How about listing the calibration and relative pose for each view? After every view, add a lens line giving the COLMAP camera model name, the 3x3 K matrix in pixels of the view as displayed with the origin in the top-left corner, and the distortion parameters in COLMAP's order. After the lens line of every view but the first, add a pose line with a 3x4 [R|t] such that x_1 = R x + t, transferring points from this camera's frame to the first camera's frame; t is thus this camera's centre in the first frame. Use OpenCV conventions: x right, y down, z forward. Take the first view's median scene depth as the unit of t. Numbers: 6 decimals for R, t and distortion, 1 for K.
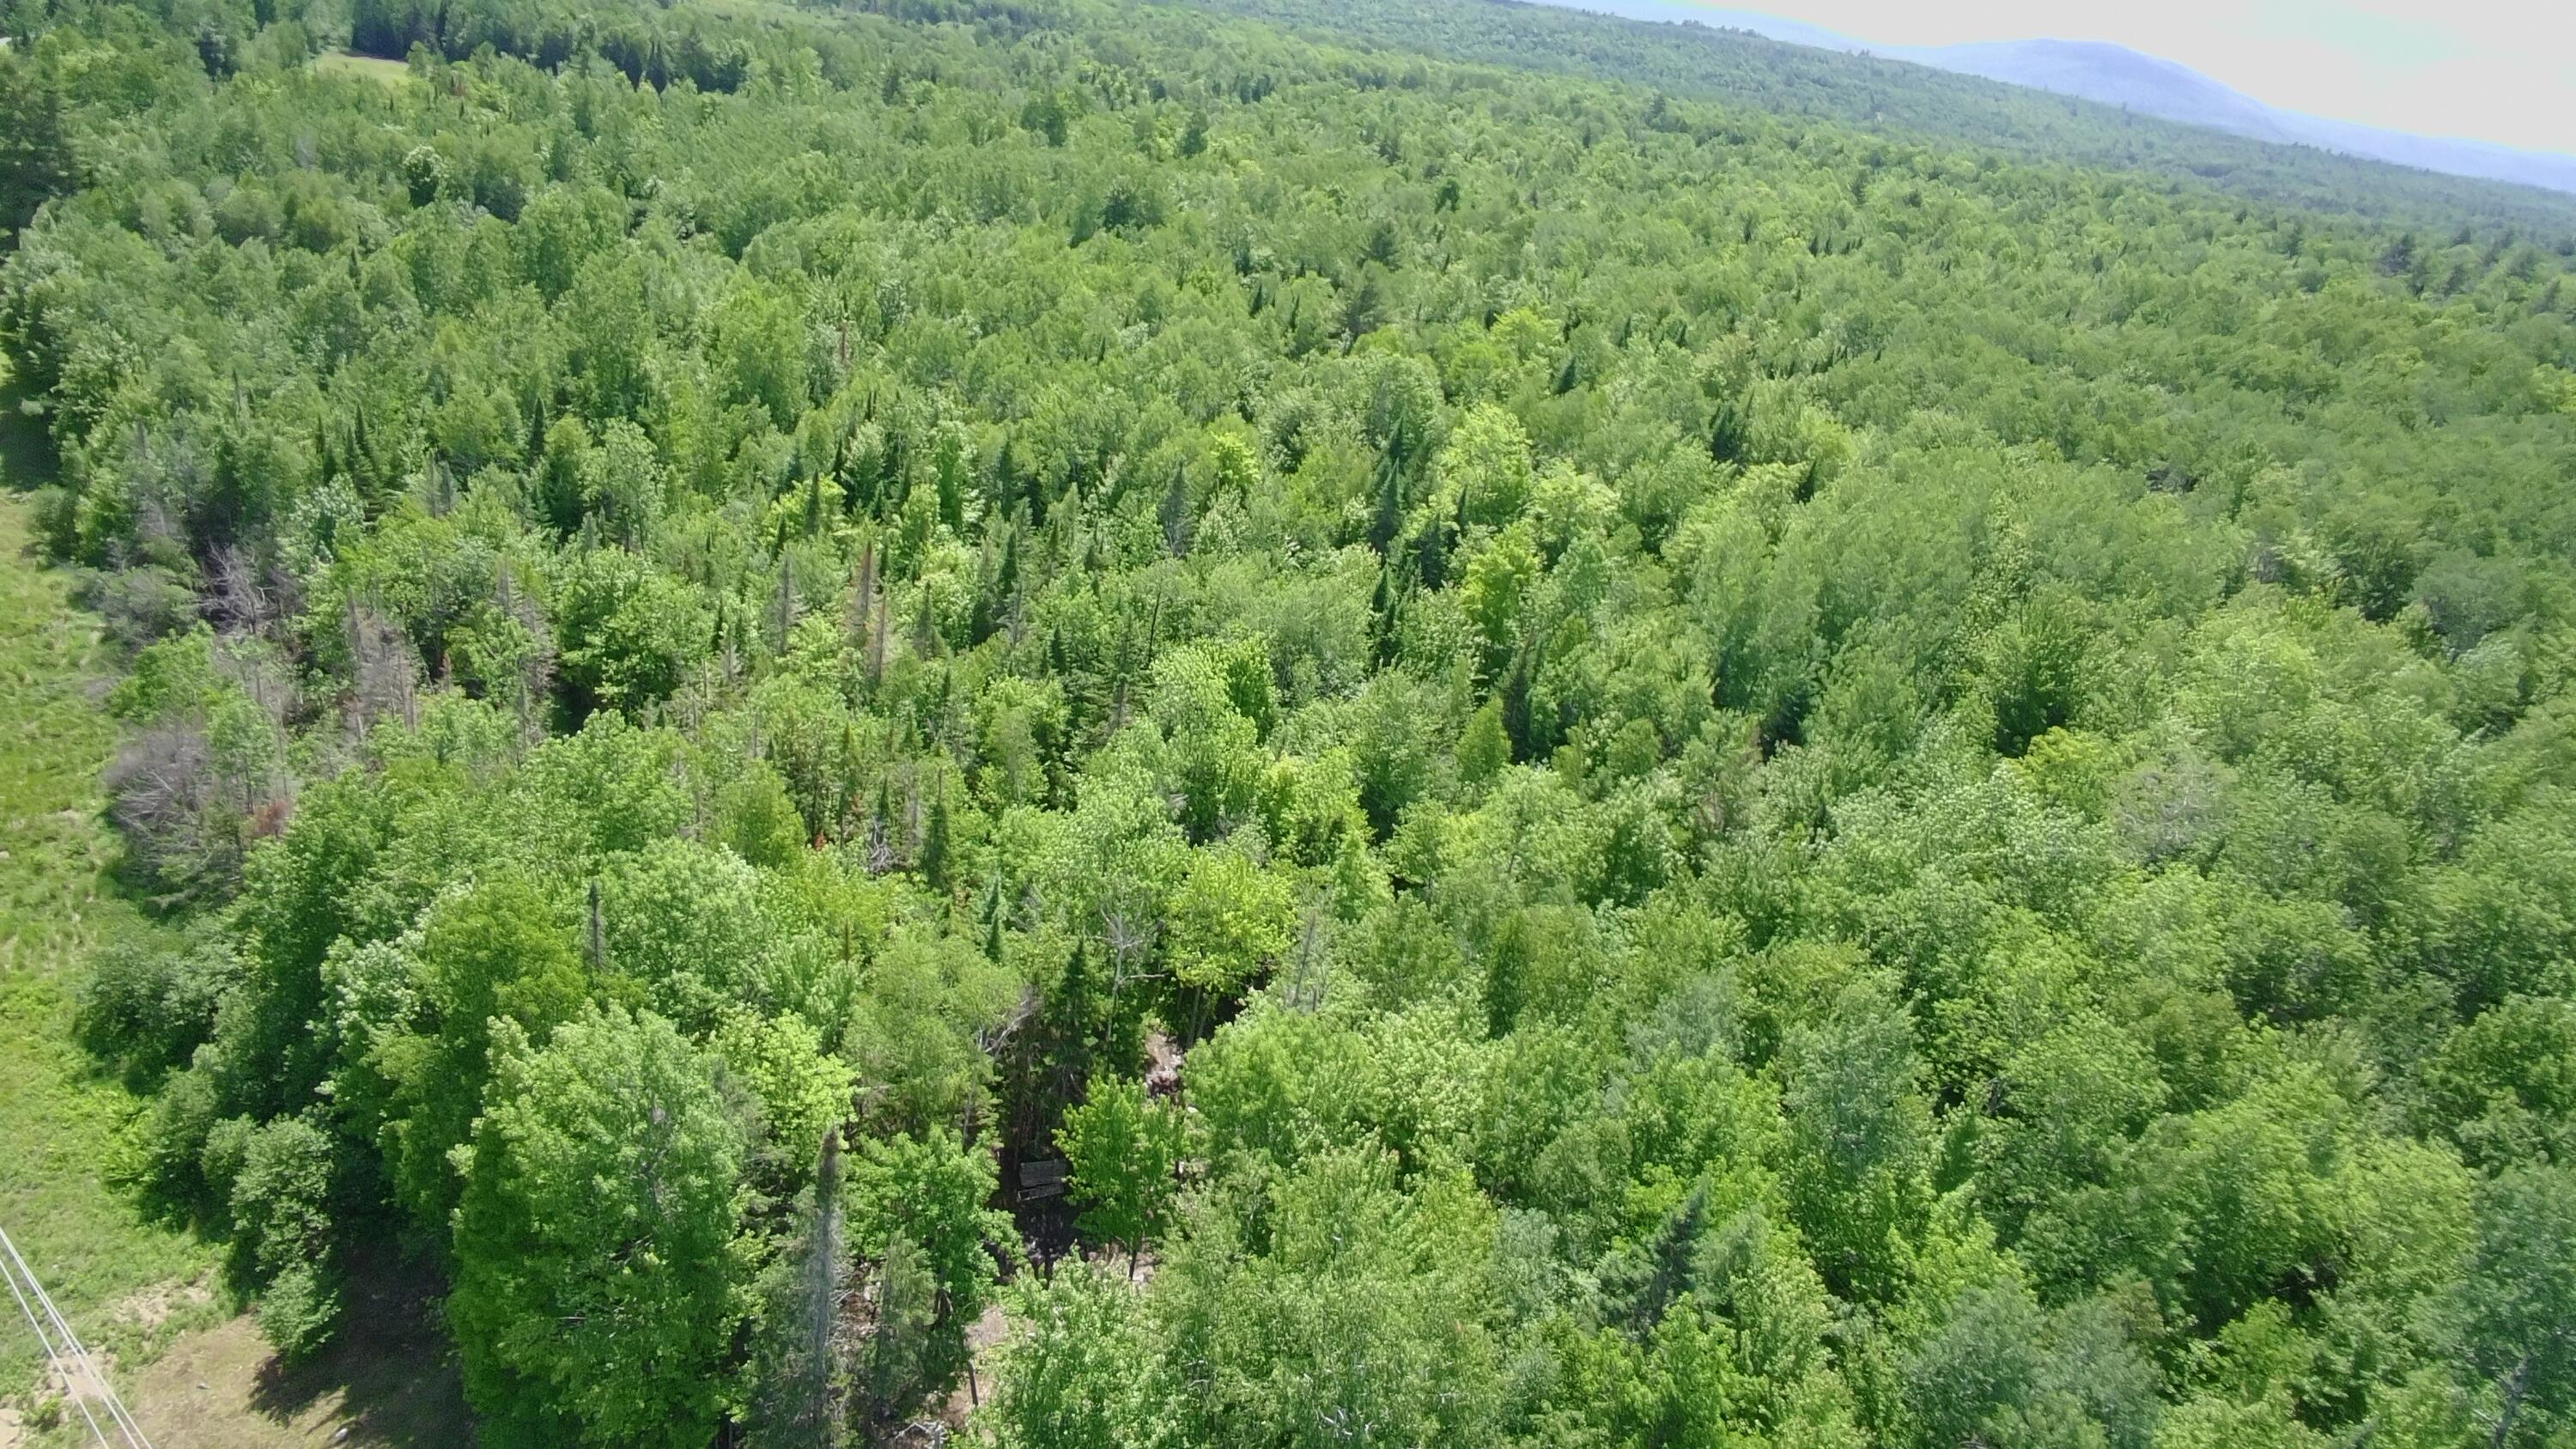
lens RADIAL K [[1594.9, 0, 1283.0], [0, 1594.9, 723.7], [0, 0, 1]] dist [-0.054111, 0.036588]
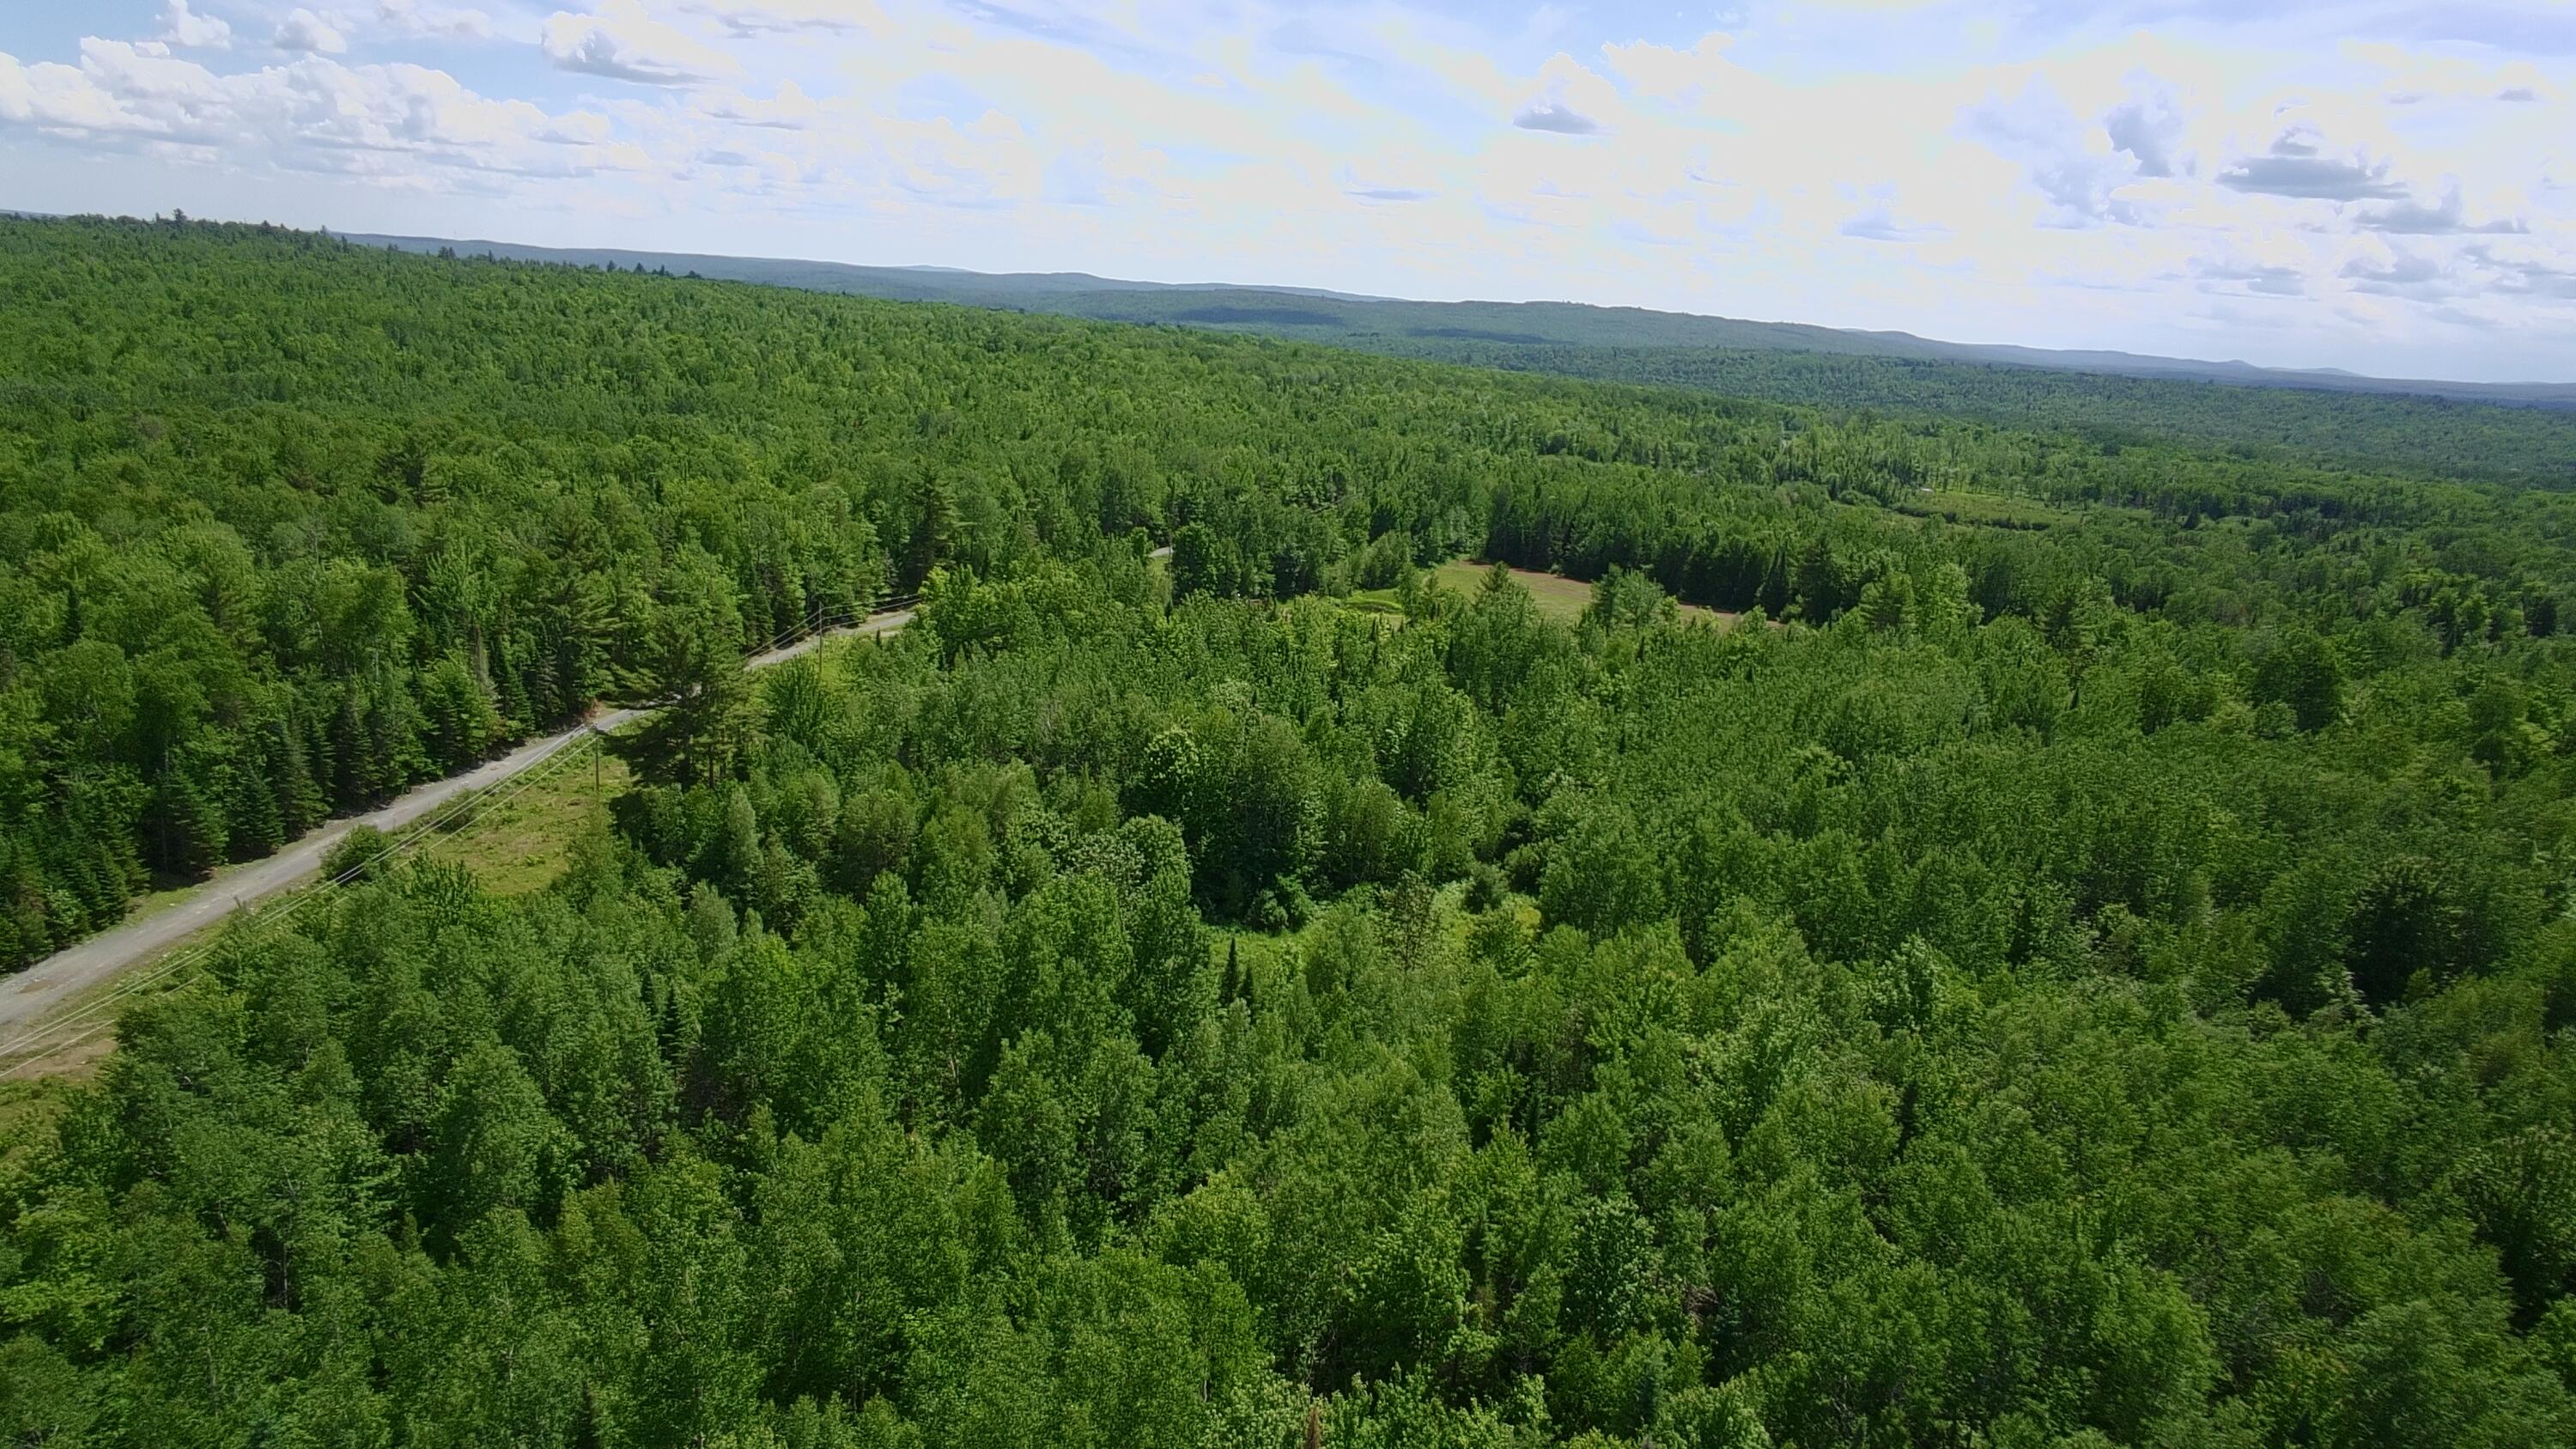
lens RADIAL K [[1594.9, 0, 1284.9], [0, 1594.9, 730.5], [0, 0, 1]] dist [-0.054111, 0.036588]
pose [[0.730913, 0.071472, -0.678718, -0.059370], [-0.257944, 0.949664, -0.177776, -0.402198], [0.631848, 0.305009, 0.712557, 0.838223]]
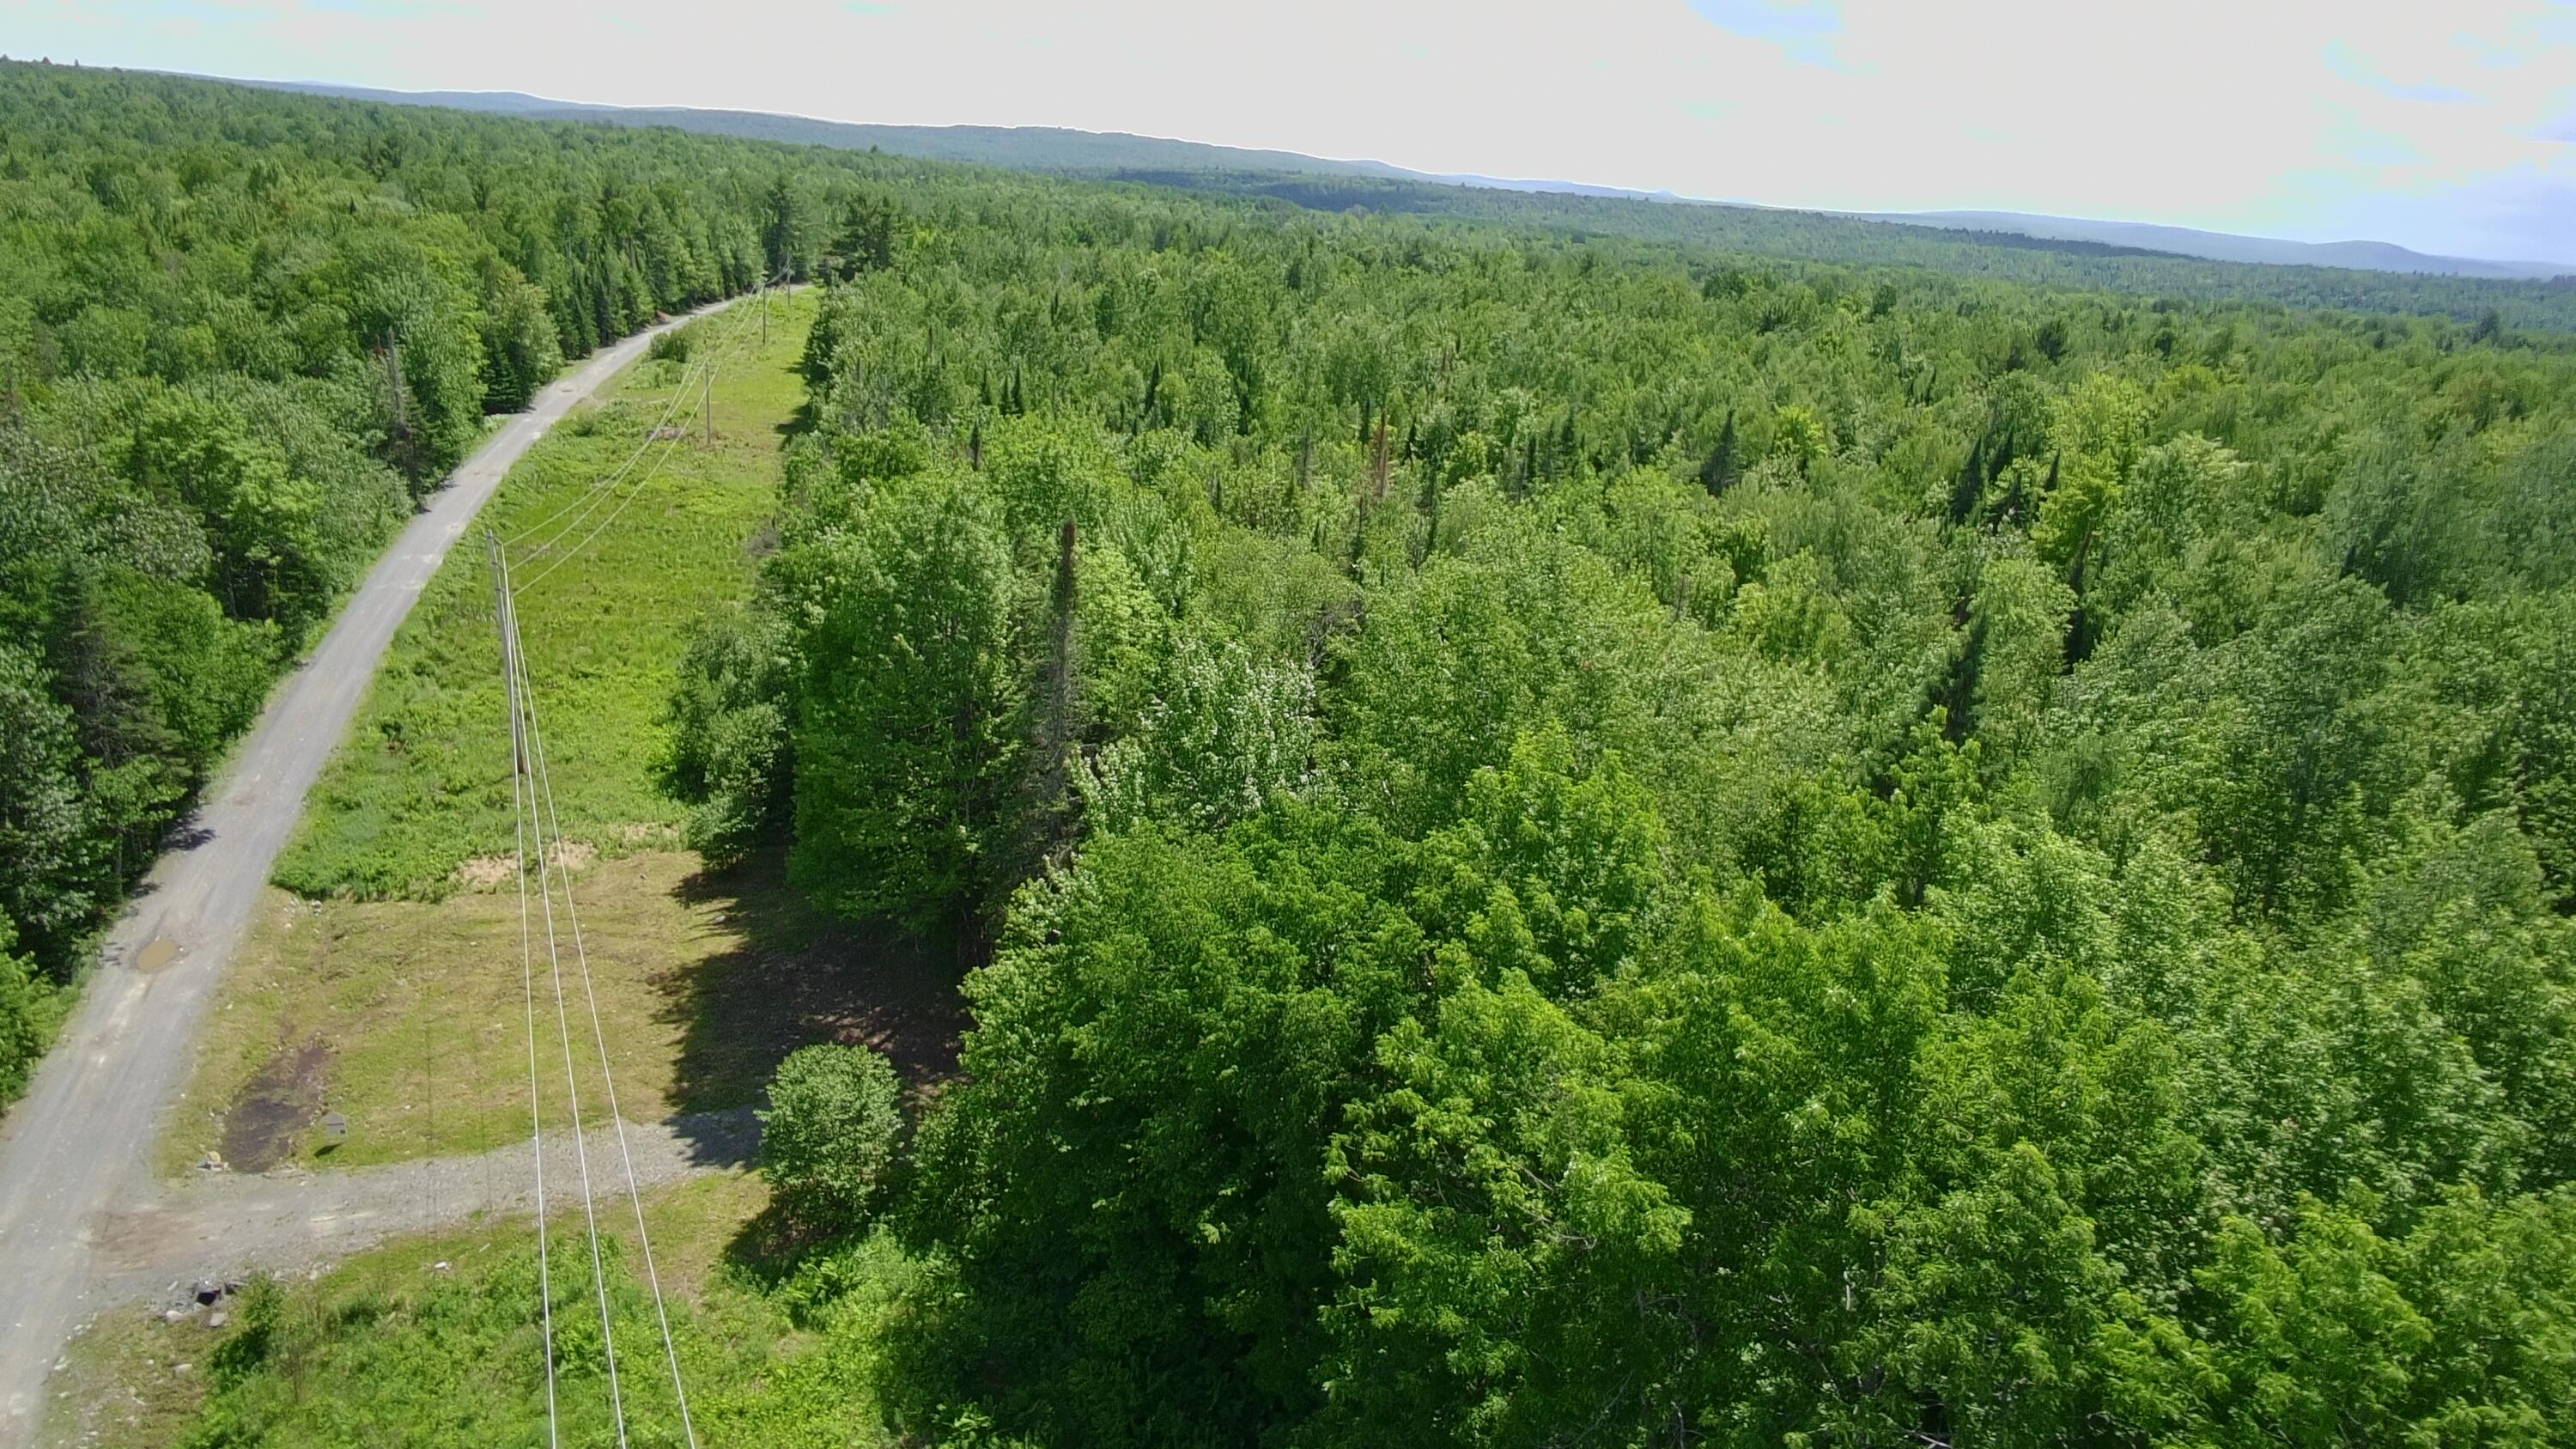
lens RADIAL K [[1594.9, 0, 1287.9], [0, 1594.9, 723.8], [0, 0, 1]] dist [-0.054111, 0.036588]
pose [[0.904144, 0.056508, -0.423475, 0.113619], [-0.129744, 0.980718, -0.146145, 0.201287], [0.407051, 0.187080, 0.894042, 0.055520]]
